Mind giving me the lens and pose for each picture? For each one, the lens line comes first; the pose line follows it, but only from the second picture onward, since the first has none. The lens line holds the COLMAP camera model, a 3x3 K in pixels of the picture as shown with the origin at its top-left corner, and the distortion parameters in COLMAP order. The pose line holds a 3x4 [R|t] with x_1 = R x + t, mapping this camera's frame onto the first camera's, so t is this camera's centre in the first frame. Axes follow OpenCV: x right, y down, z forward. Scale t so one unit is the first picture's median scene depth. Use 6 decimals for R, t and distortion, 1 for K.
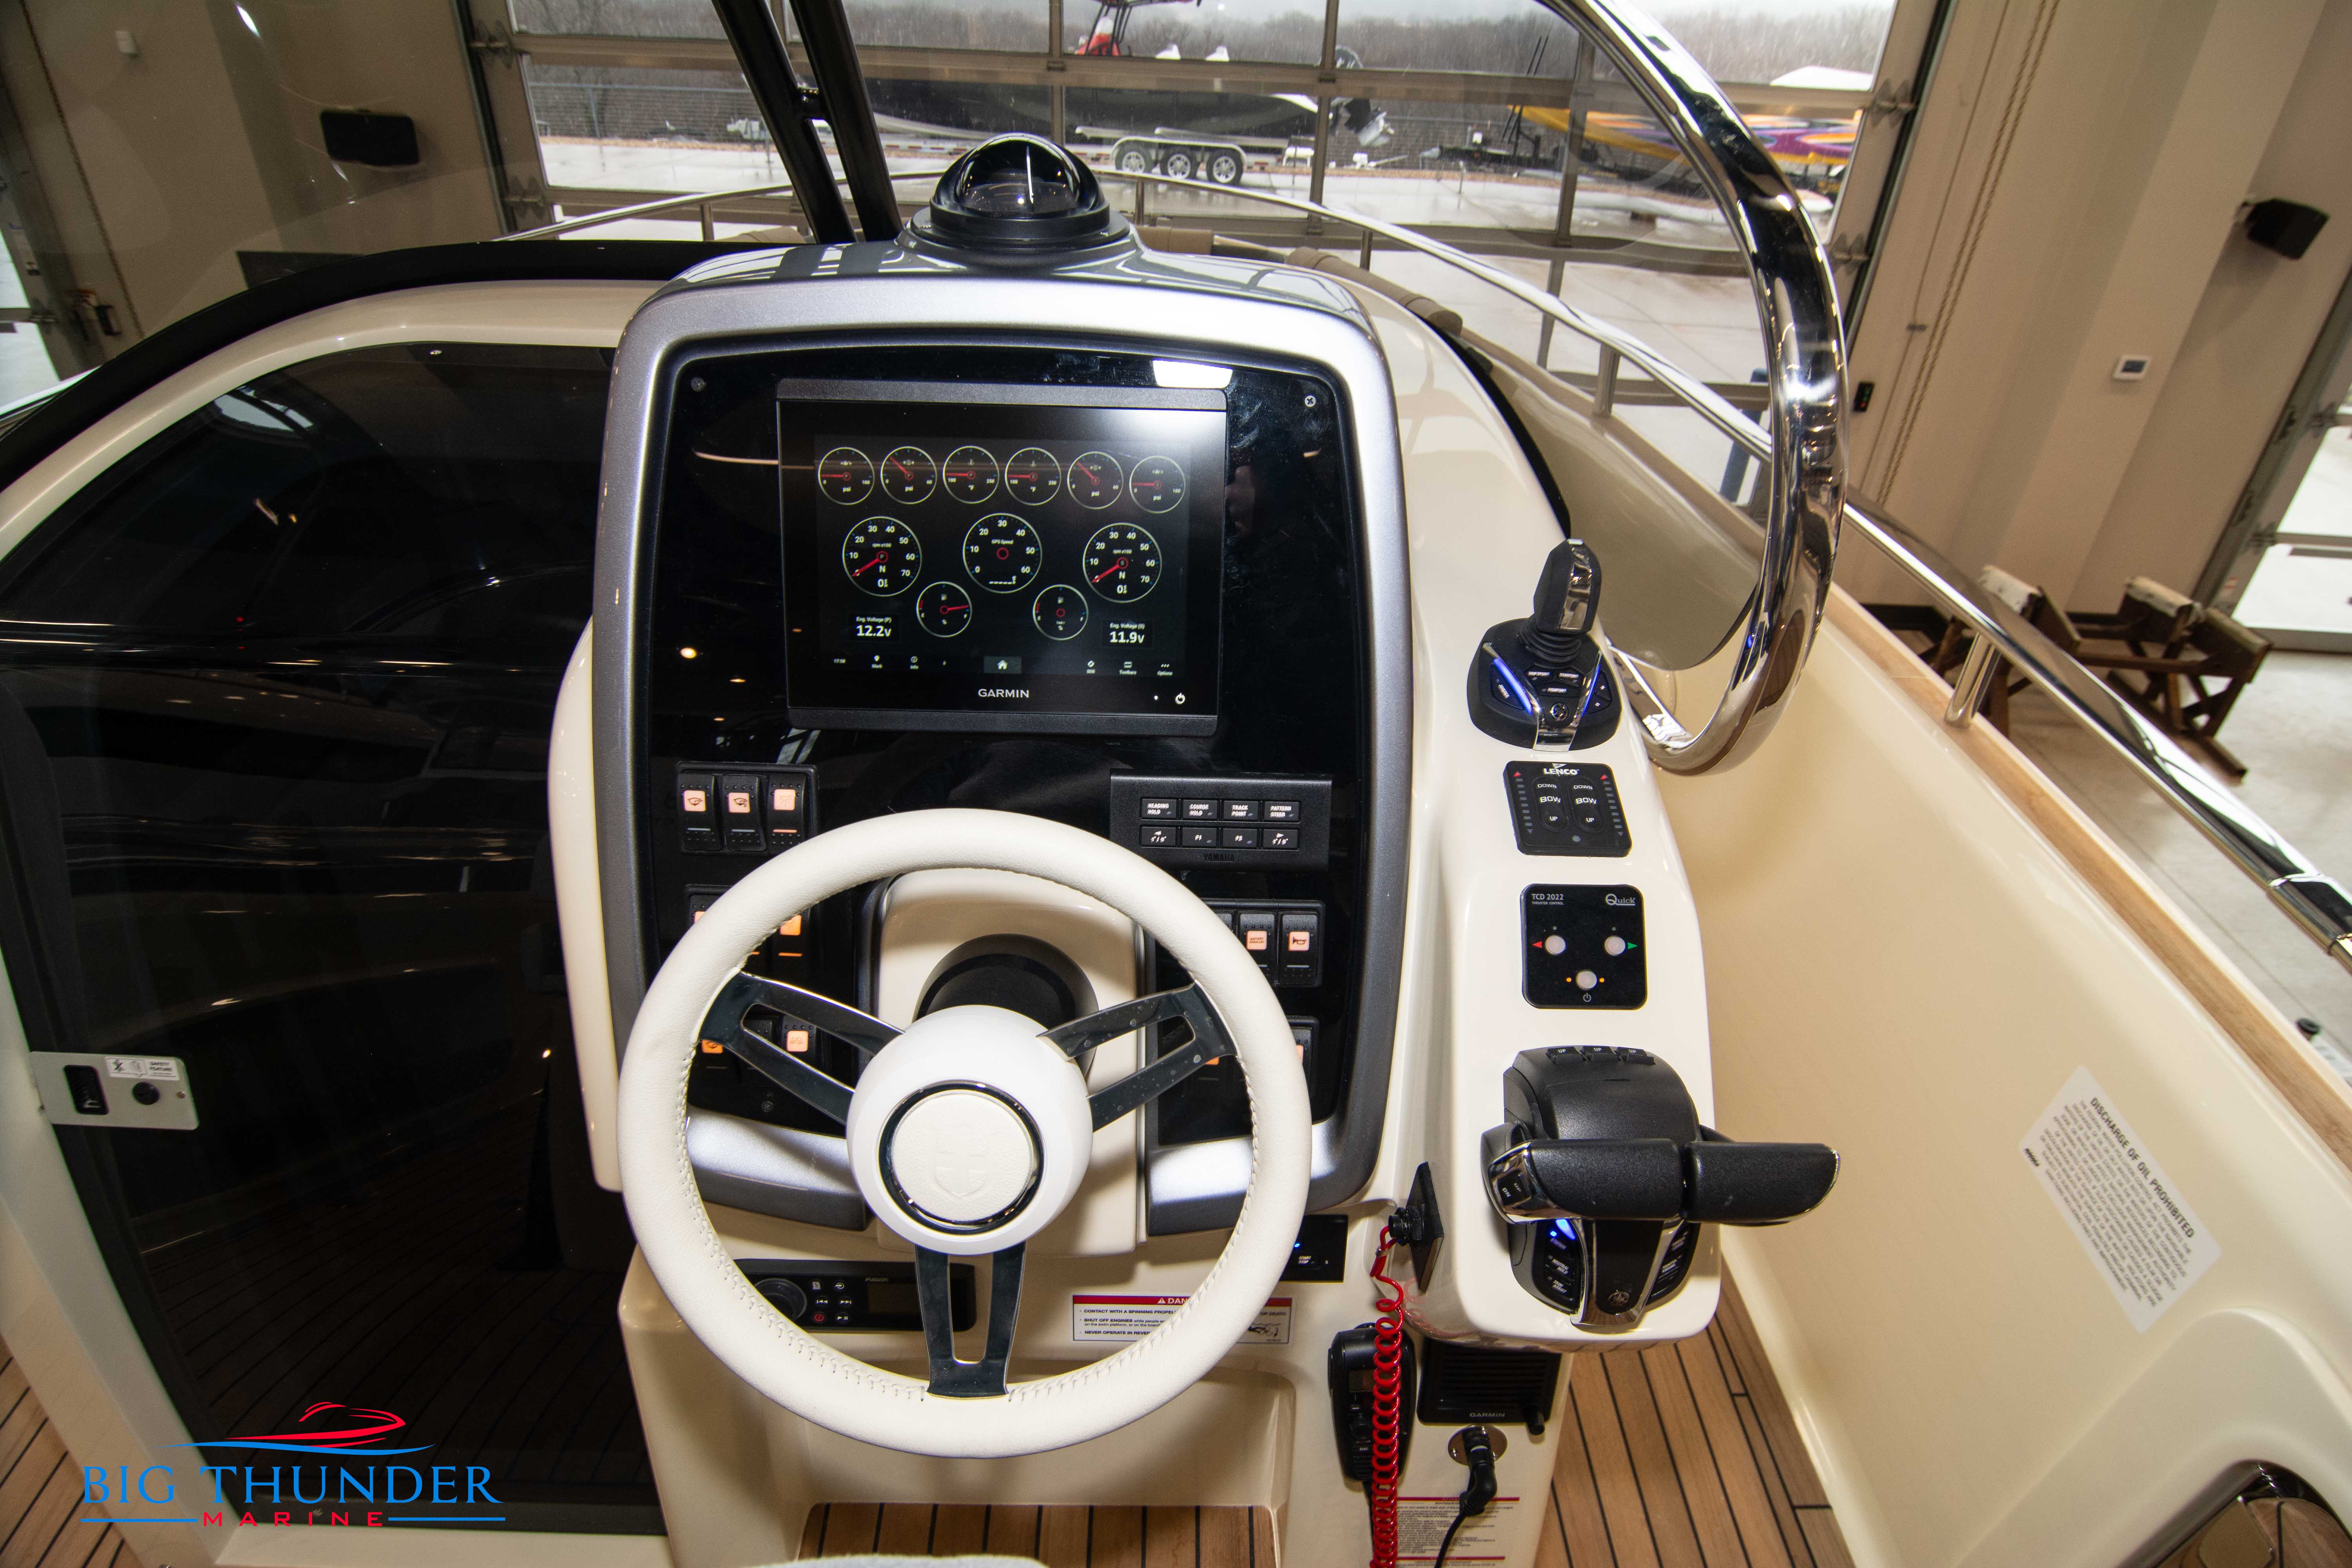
lens RADIAL K [[1258.5, 0, 1187.6], [0, 1258.5, 786.5], [0, 0, 1]] dist [-0.016990, -0.004467]
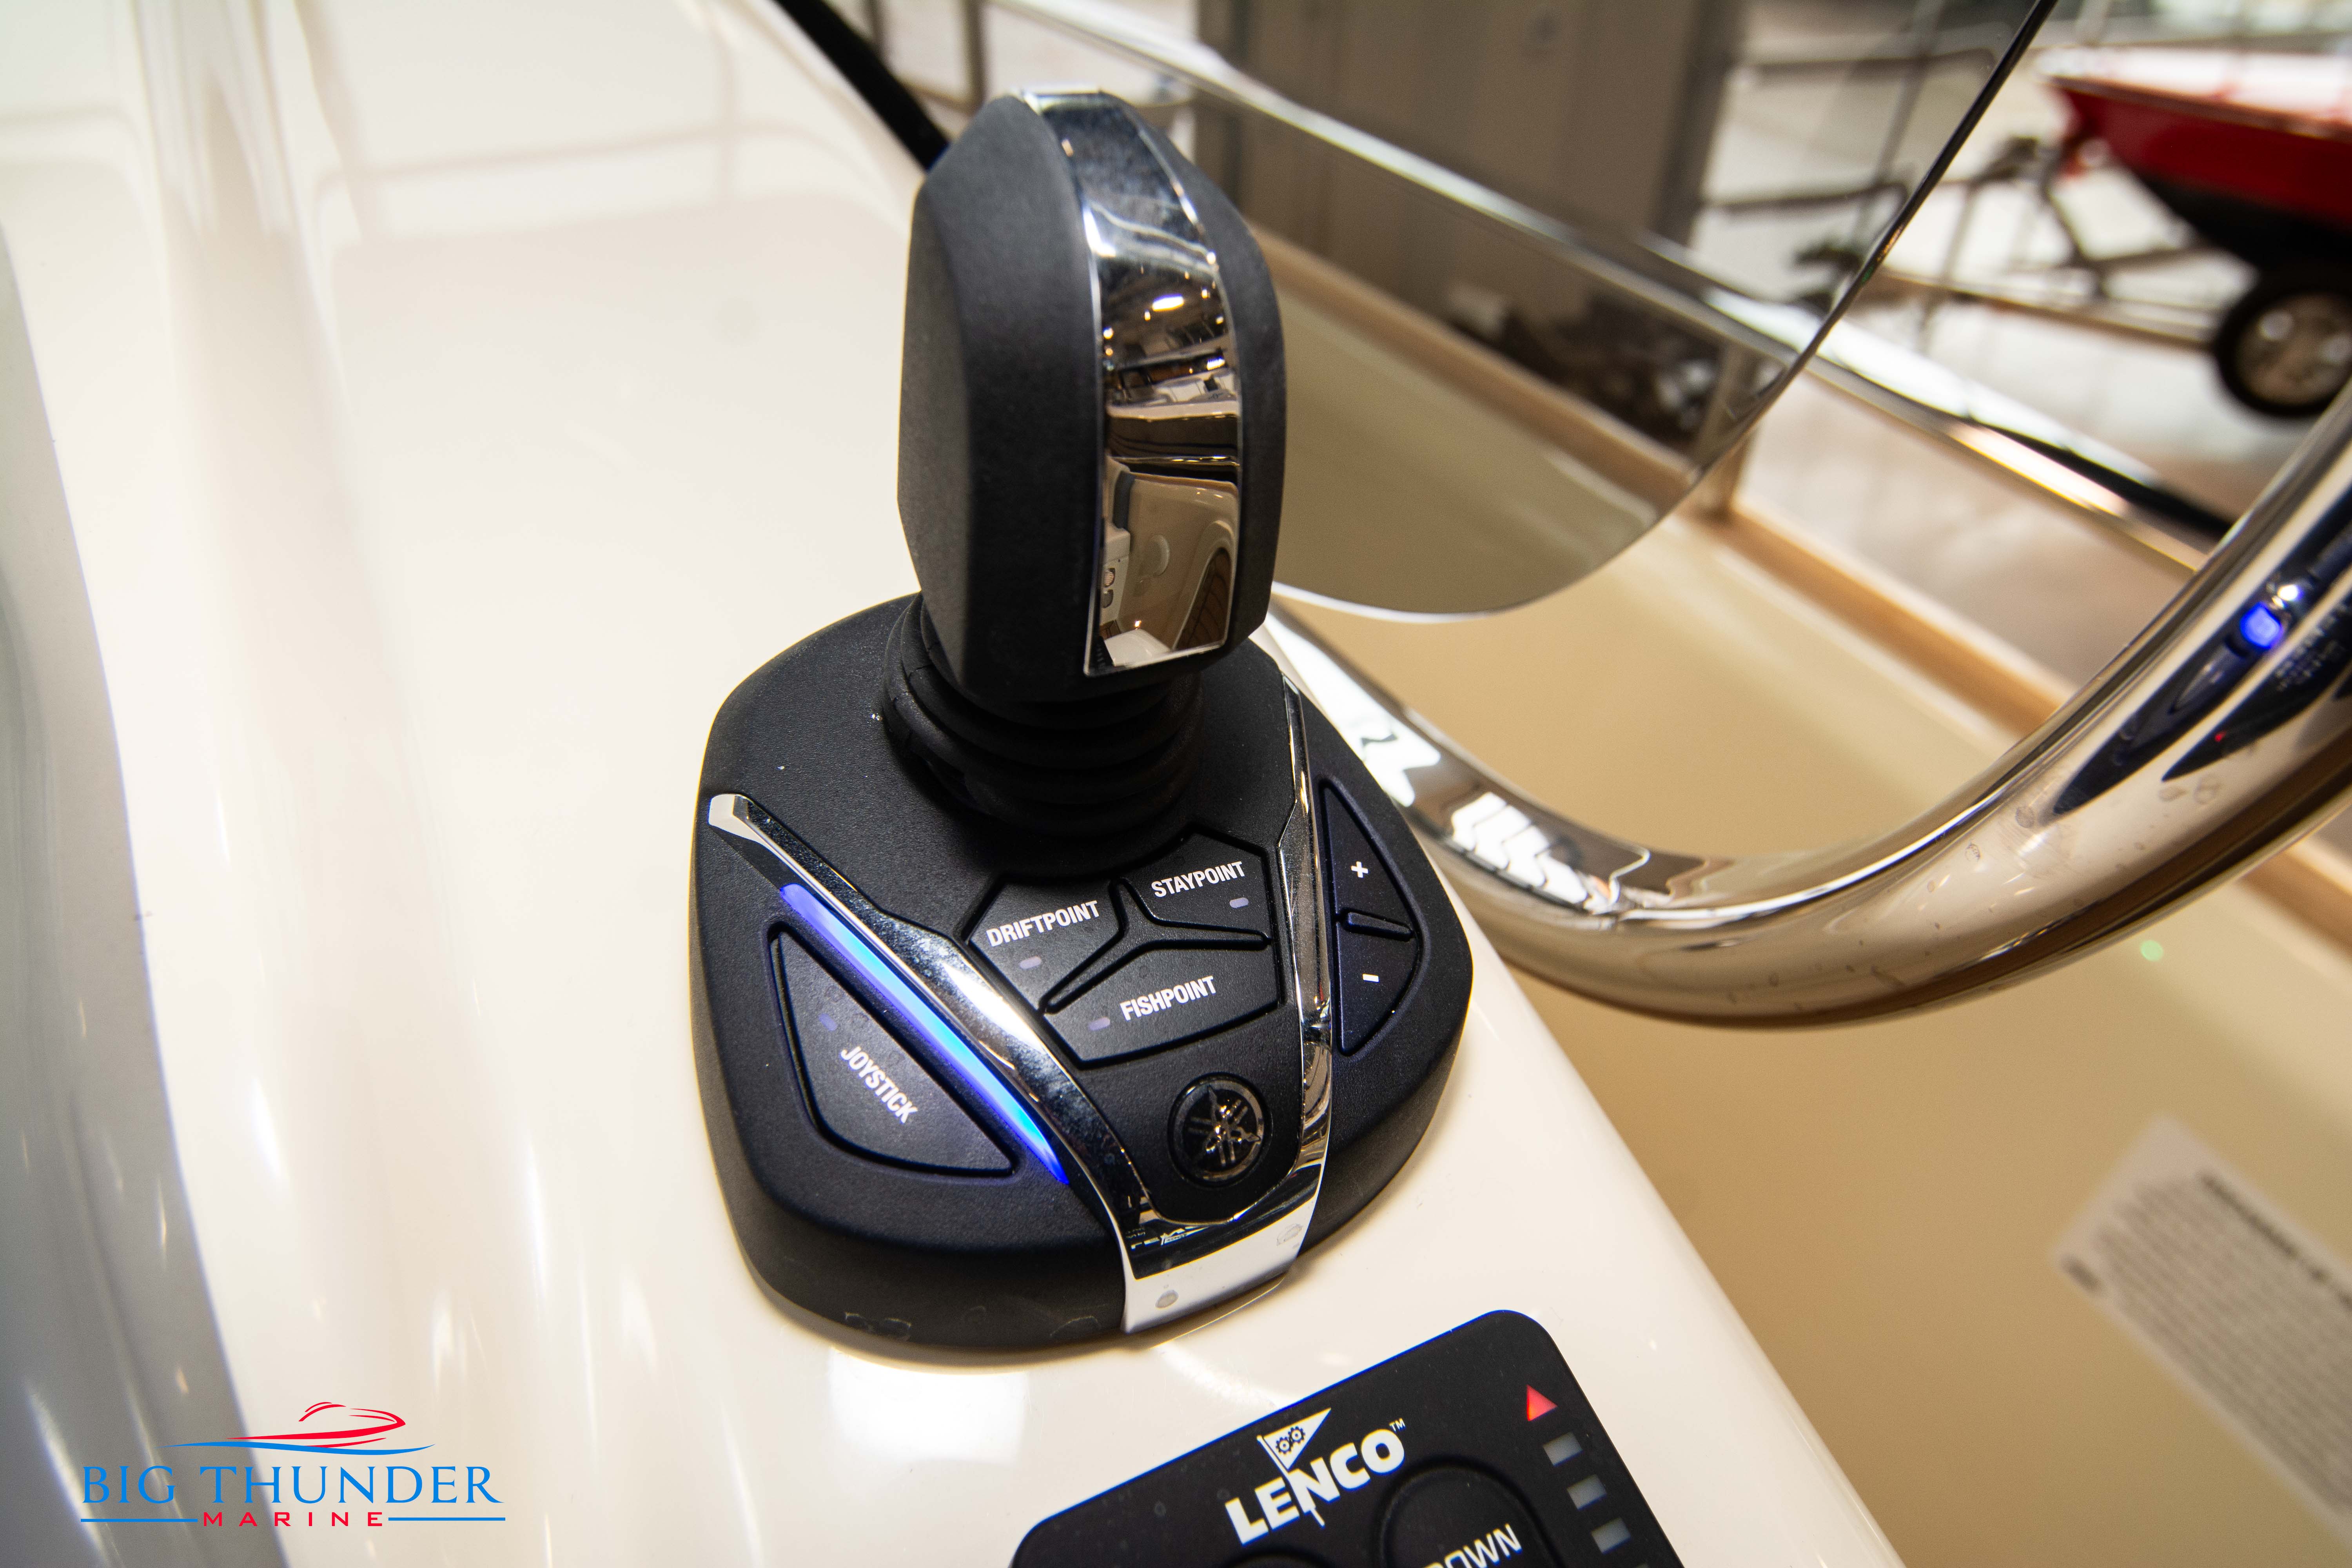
lens RADIAL K [[1475.8, 0, 1173.7], [0, 1475.8, 777.5], [0, 0, 1]] dist [-0.000924, -0.024400]
pose [[0.901838, -0.268417, 0.338586, 0.223844], [0.241741, 0.962954, 0.119504, -0.124495], [-0.358120, -0.025923, 0.933316, 0.777465]]
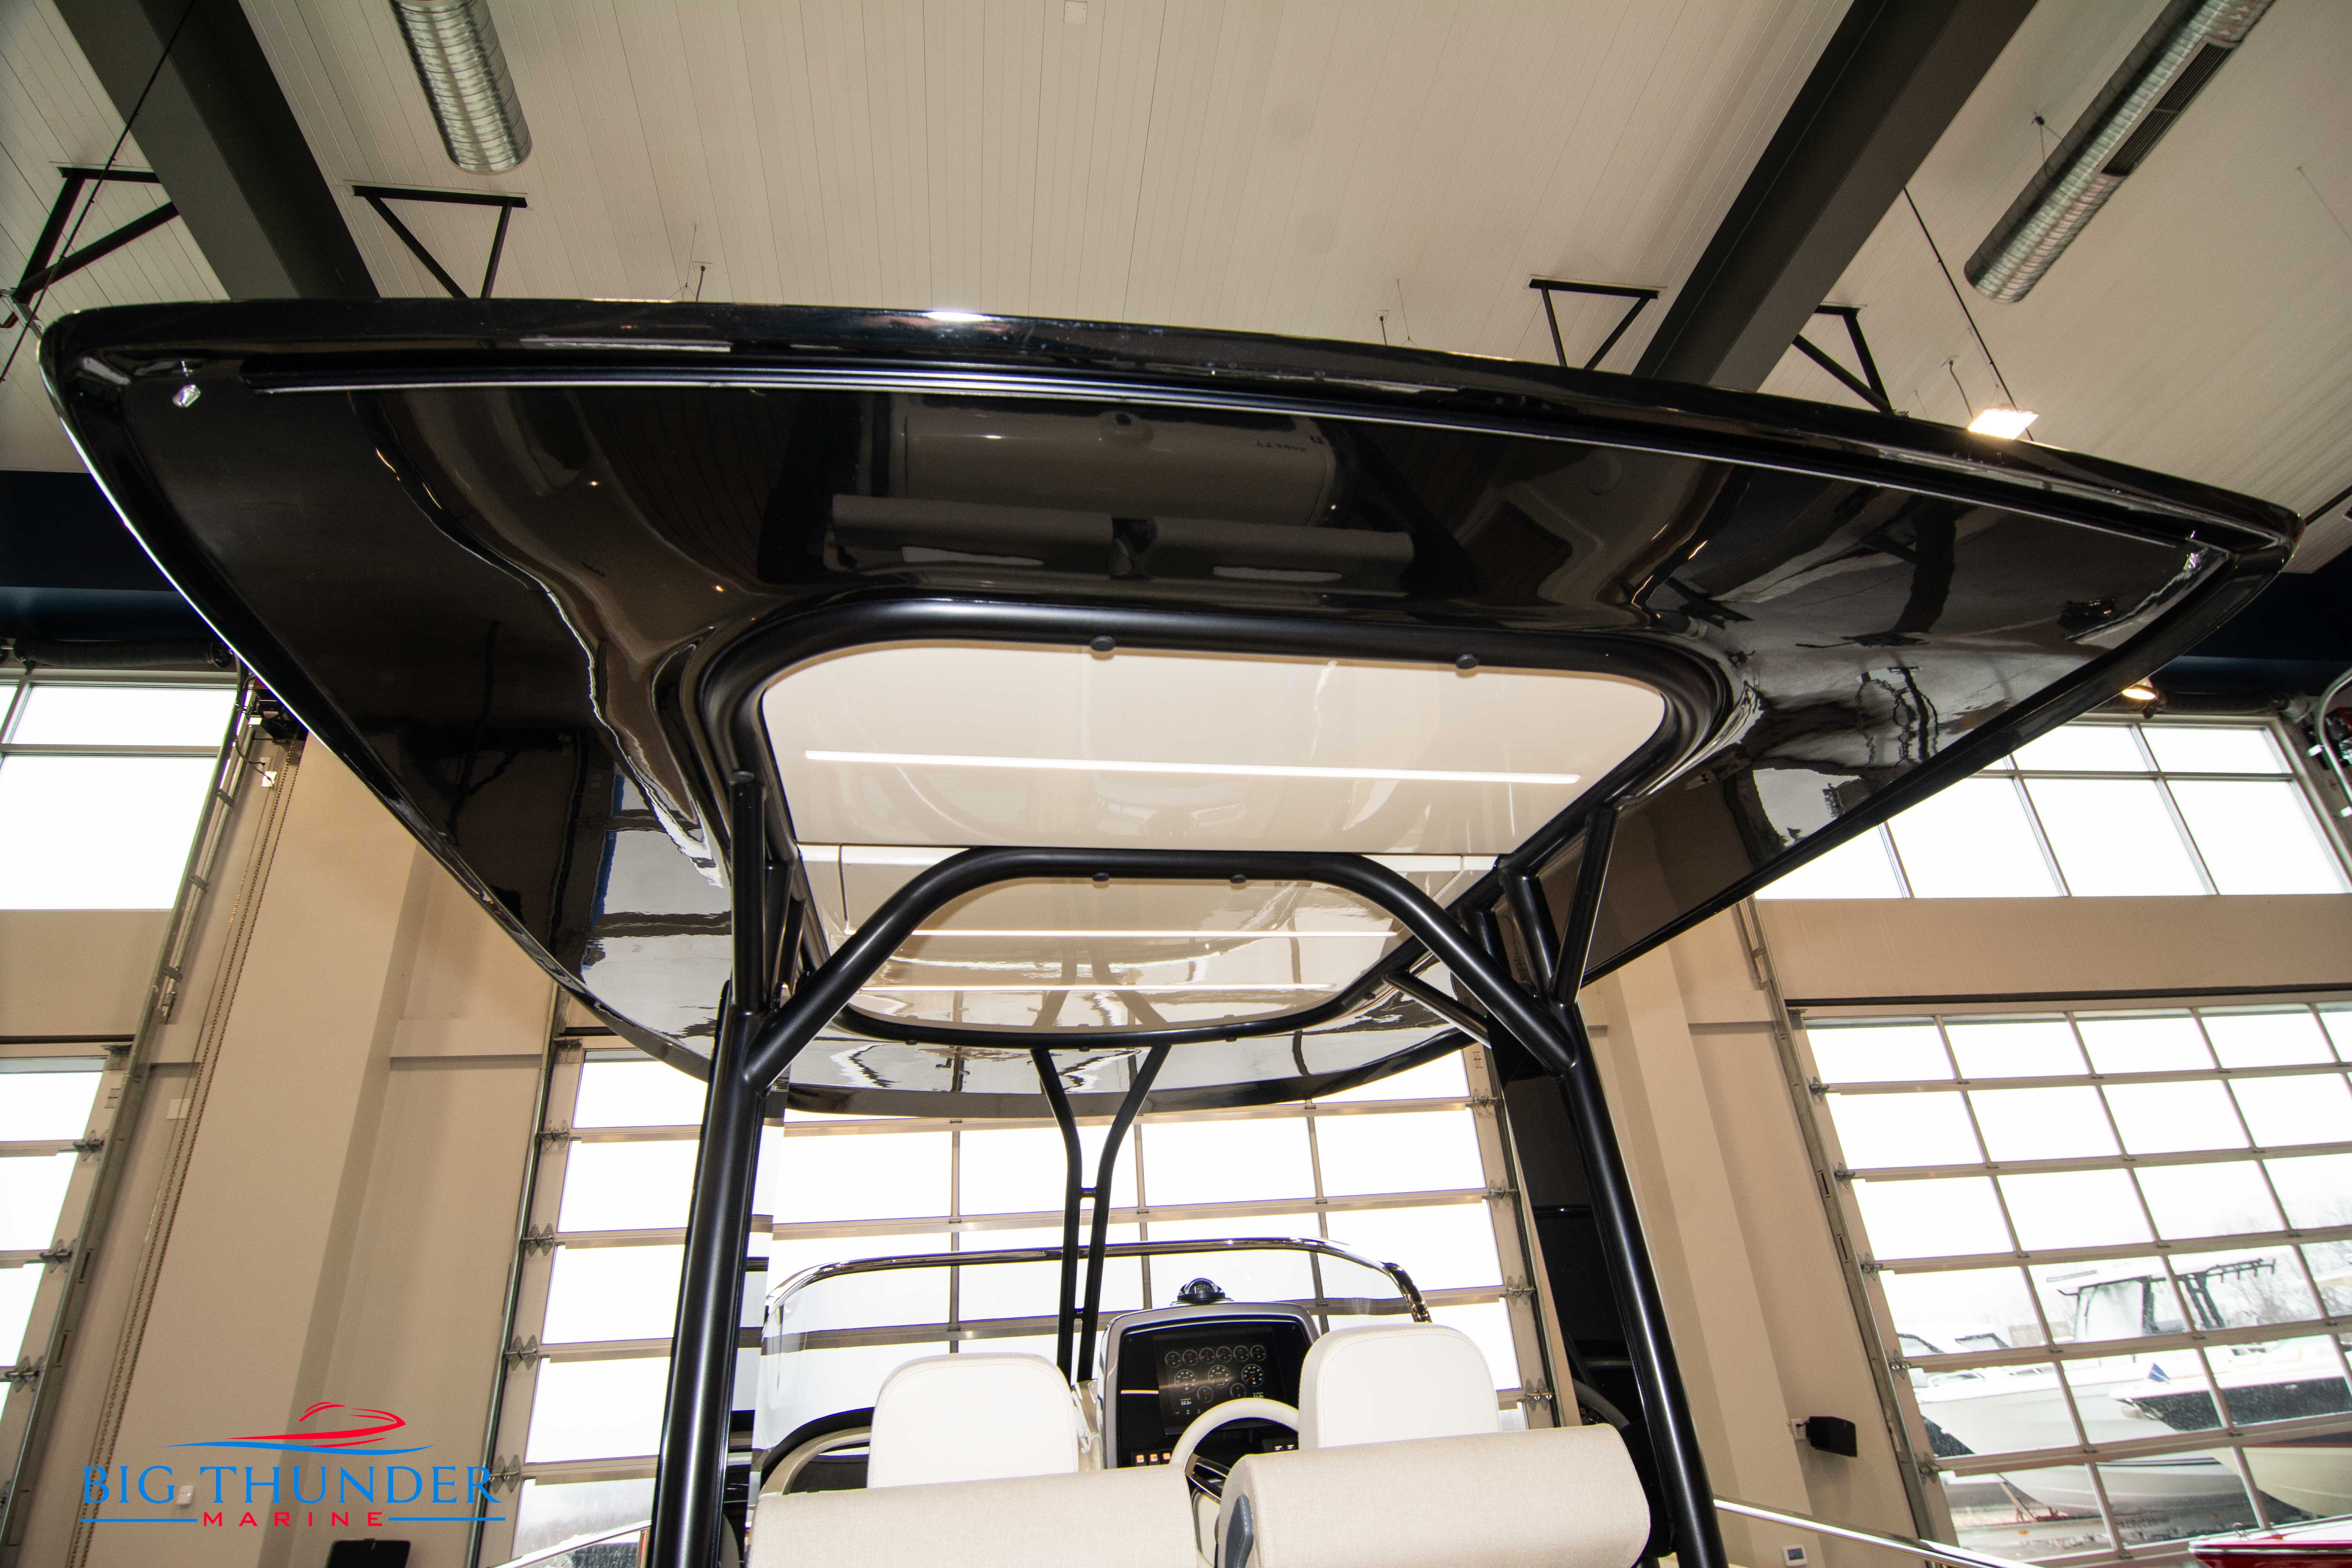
lens RADIAL K [[1259.4, 0, 1187.6], [0, 1259.4, 787.0], [0, 0, 1]] dist [-0.011473, -0.007019]
pose [[0.978258, -0.014641, 0.206873, -0.802818], [0.187272, 0.490949, -0.850822, 1.698444], [-0.089108, 0.871065, 0.483017, -1.816688]]
